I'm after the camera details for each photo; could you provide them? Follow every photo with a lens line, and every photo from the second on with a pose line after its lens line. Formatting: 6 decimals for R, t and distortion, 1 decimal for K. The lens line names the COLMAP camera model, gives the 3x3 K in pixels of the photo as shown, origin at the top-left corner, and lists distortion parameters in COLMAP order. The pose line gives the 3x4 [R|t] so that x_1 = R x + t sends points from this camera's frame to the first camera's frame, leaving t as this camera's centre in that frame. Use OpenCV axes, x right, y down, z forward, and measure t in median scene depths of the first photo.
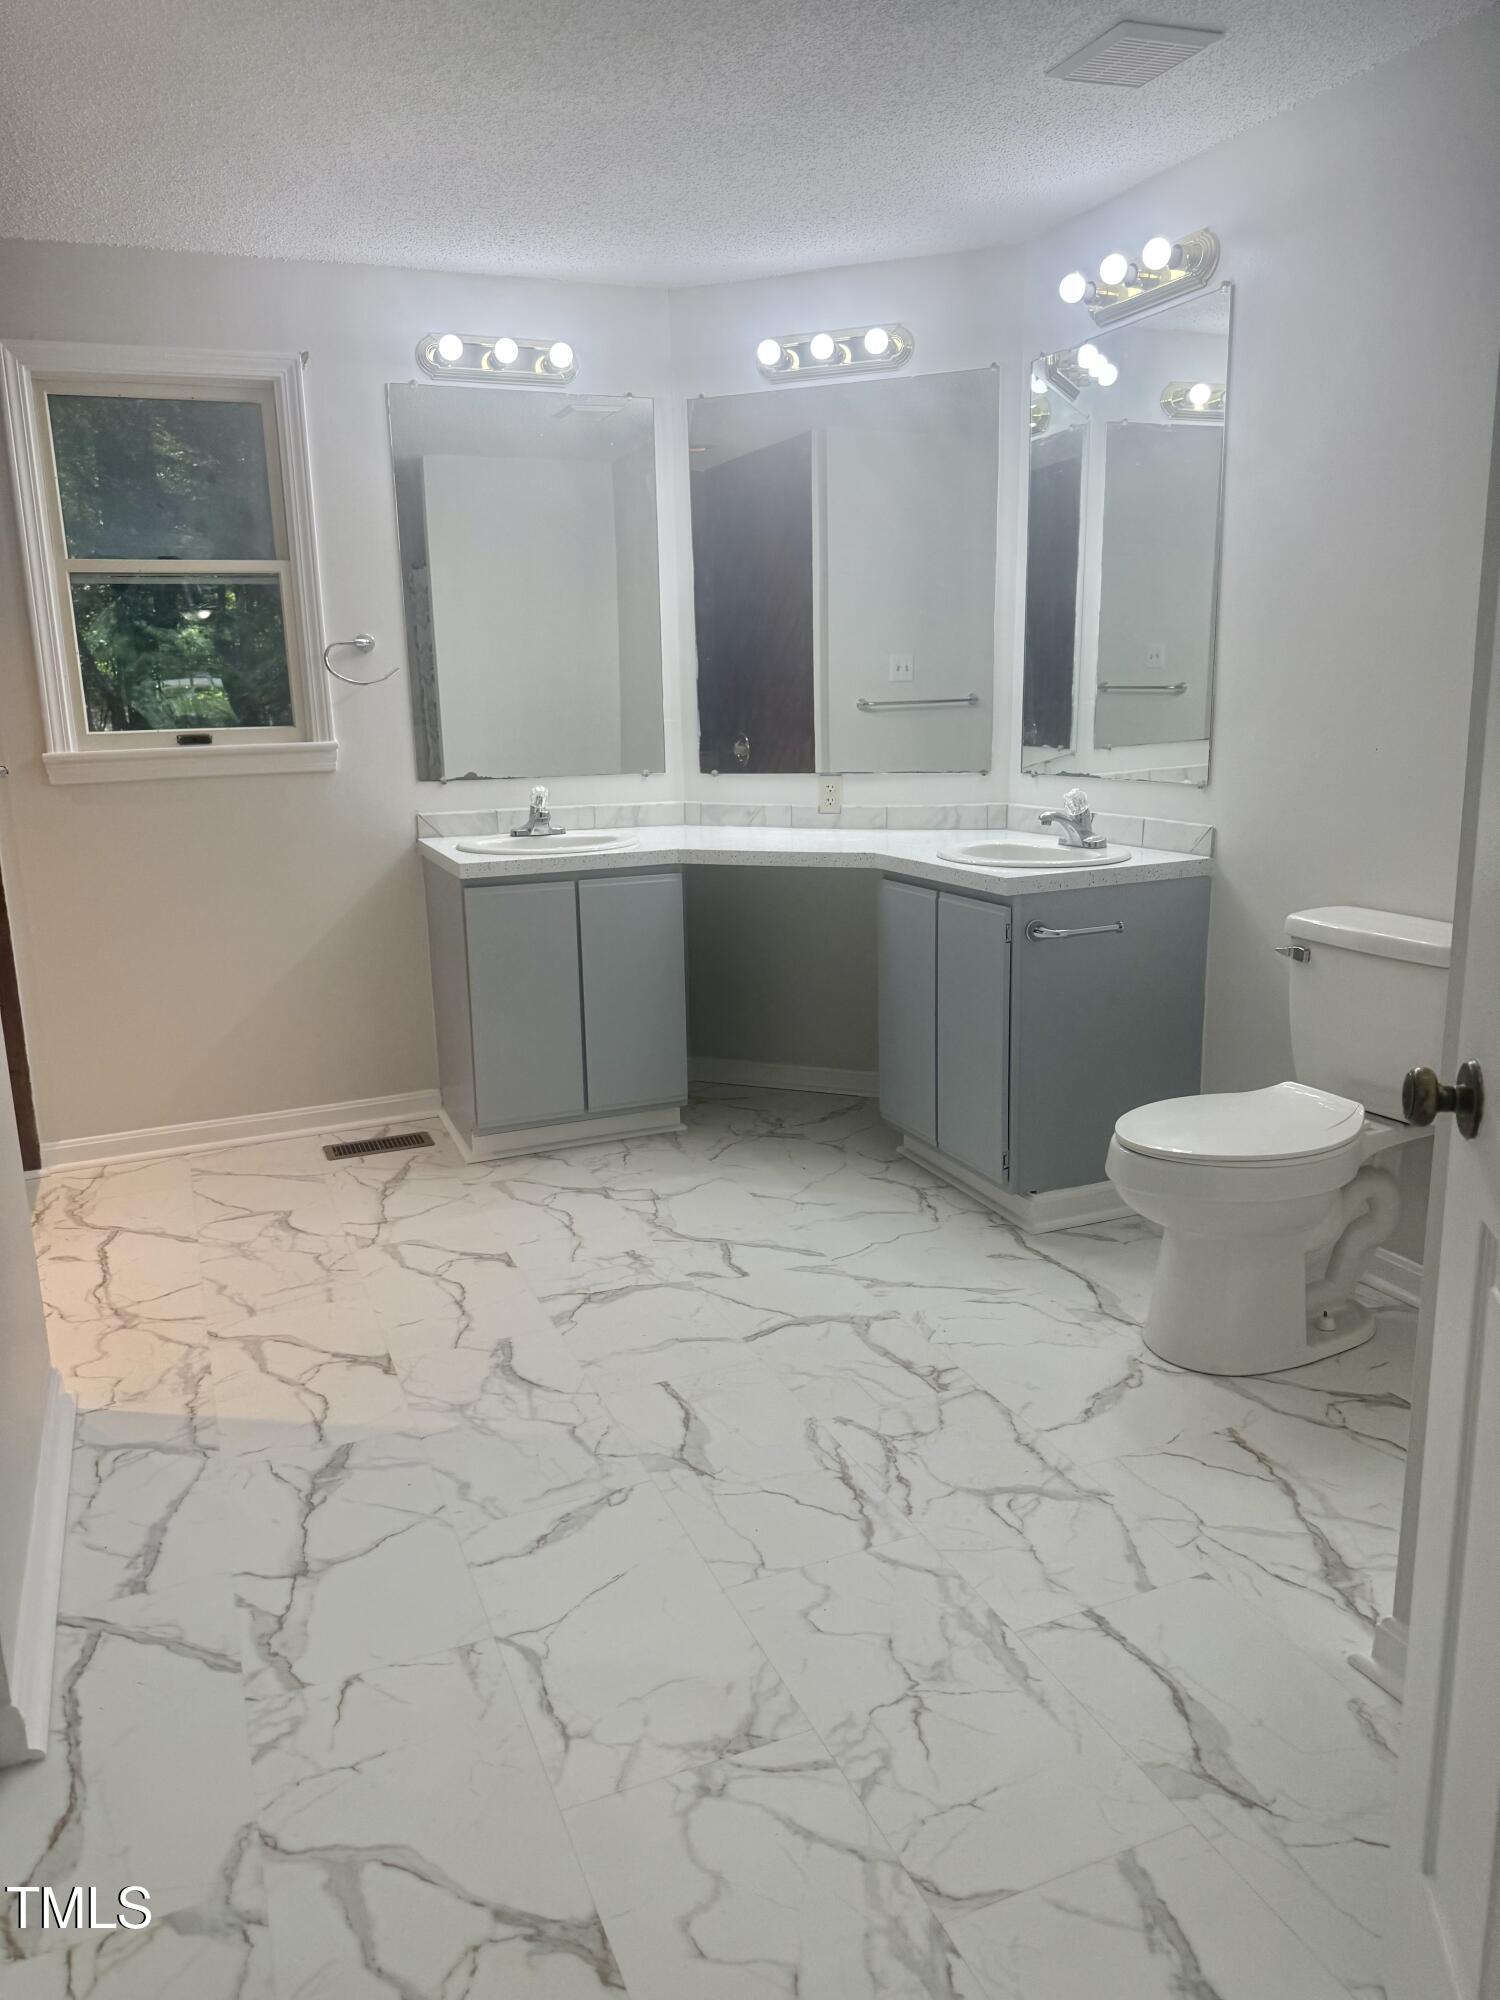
lens RADIAL K [[1406.6, 0, 748.3], [0, 1406.6, 997.1], [0, 0, 1]] dist [0.138170, -0.249382]
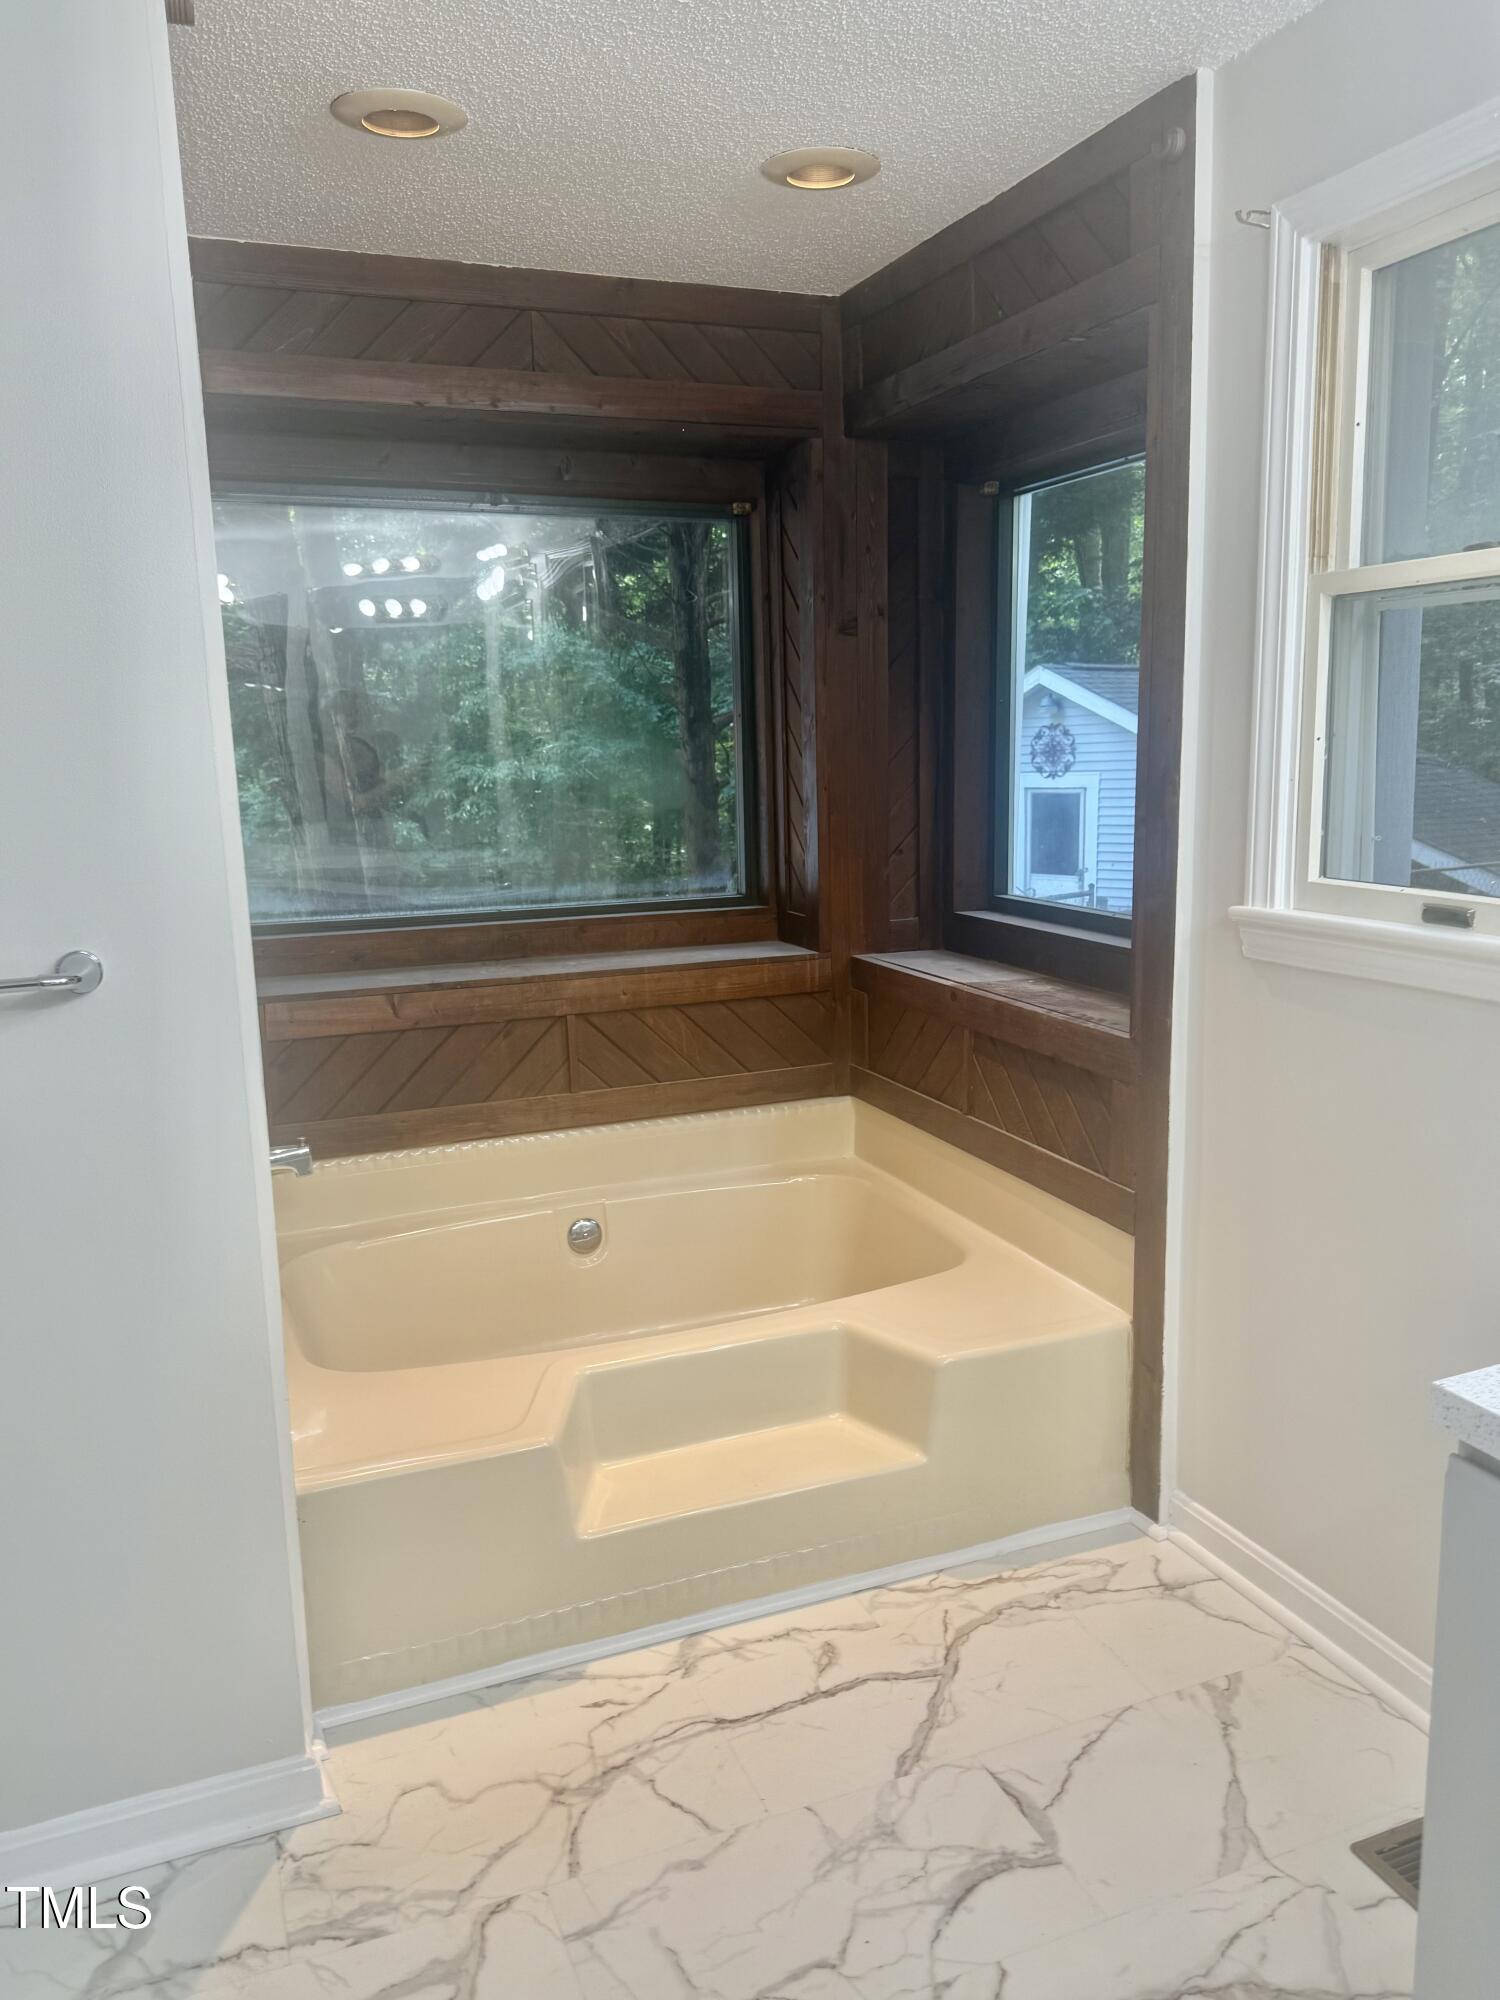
lens RADIAL K [[1506.9, 0, 756.3], [0, 1506.9, 1006.1], [0, 0, 1]] dist [0.045729, -0.050564]
pose [[-0.014050, 0.206122, -0.978425, 0.156591], [-0.190556, 0.960036, 0.204984, -0.250661], [0.981576, 0.189325, 0.025789, 0.898915]]
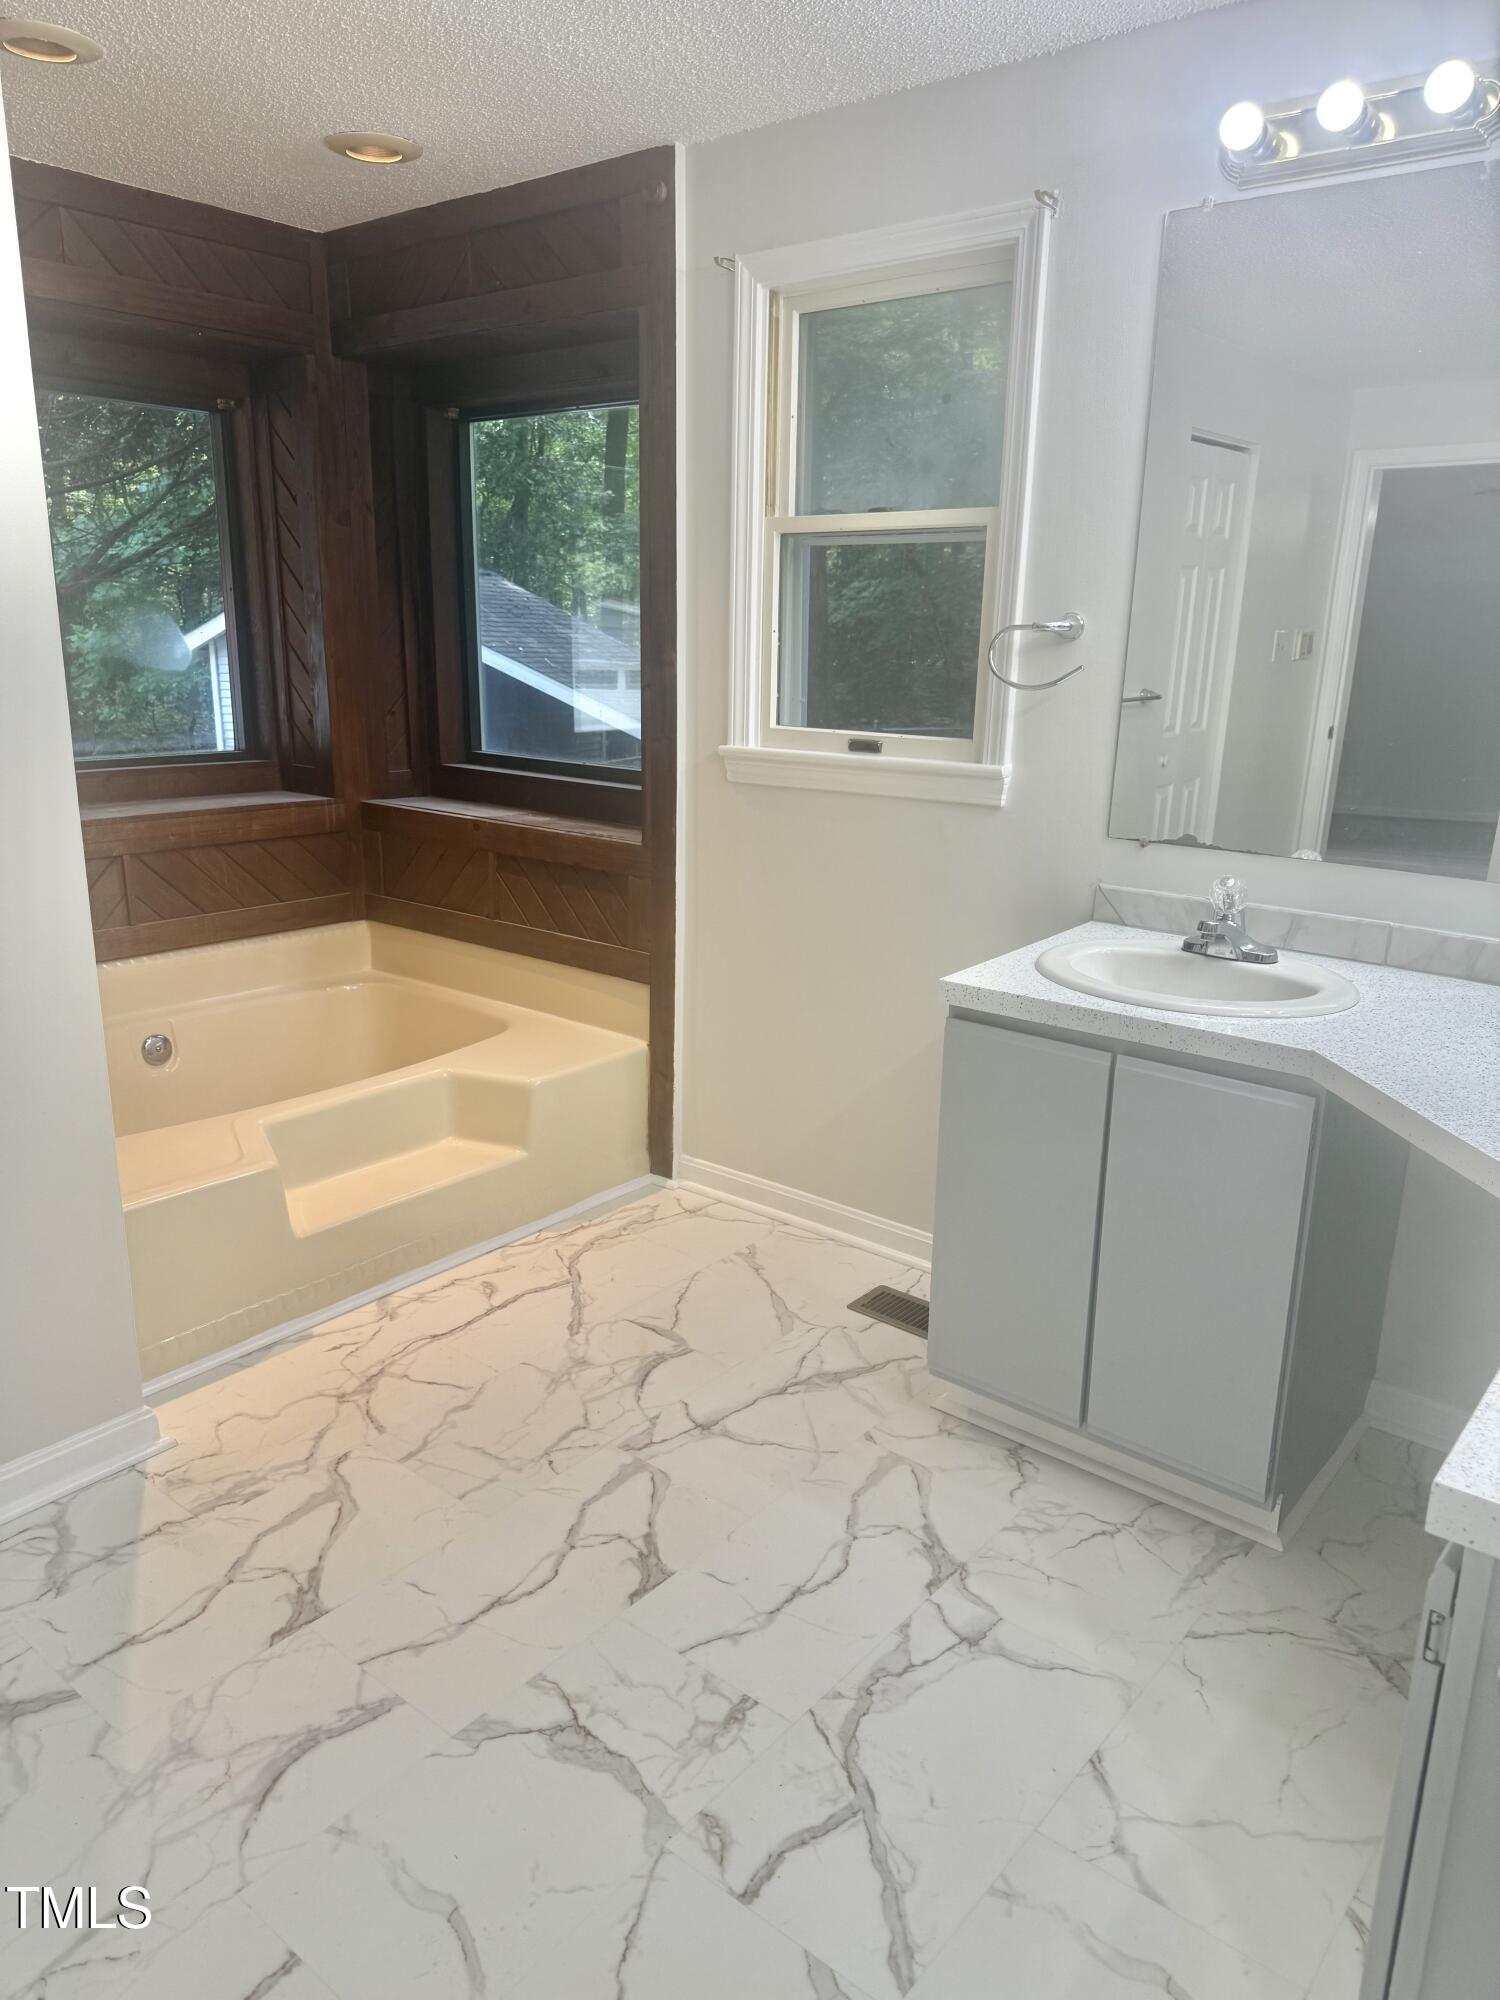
lens RADIAL K [[1405.2, 0, 739.6], [0, 1405.2, 1005.8], [0, 0, 1]] dist [0.114296, -0.179263]
pose [[0.462779, 0.265149, -0.845891, 0.333726], [-0.218959, 0.958844, 0.180764, -0.198778], [0.859007, 0.101562, 0.501790, 0.663848]]
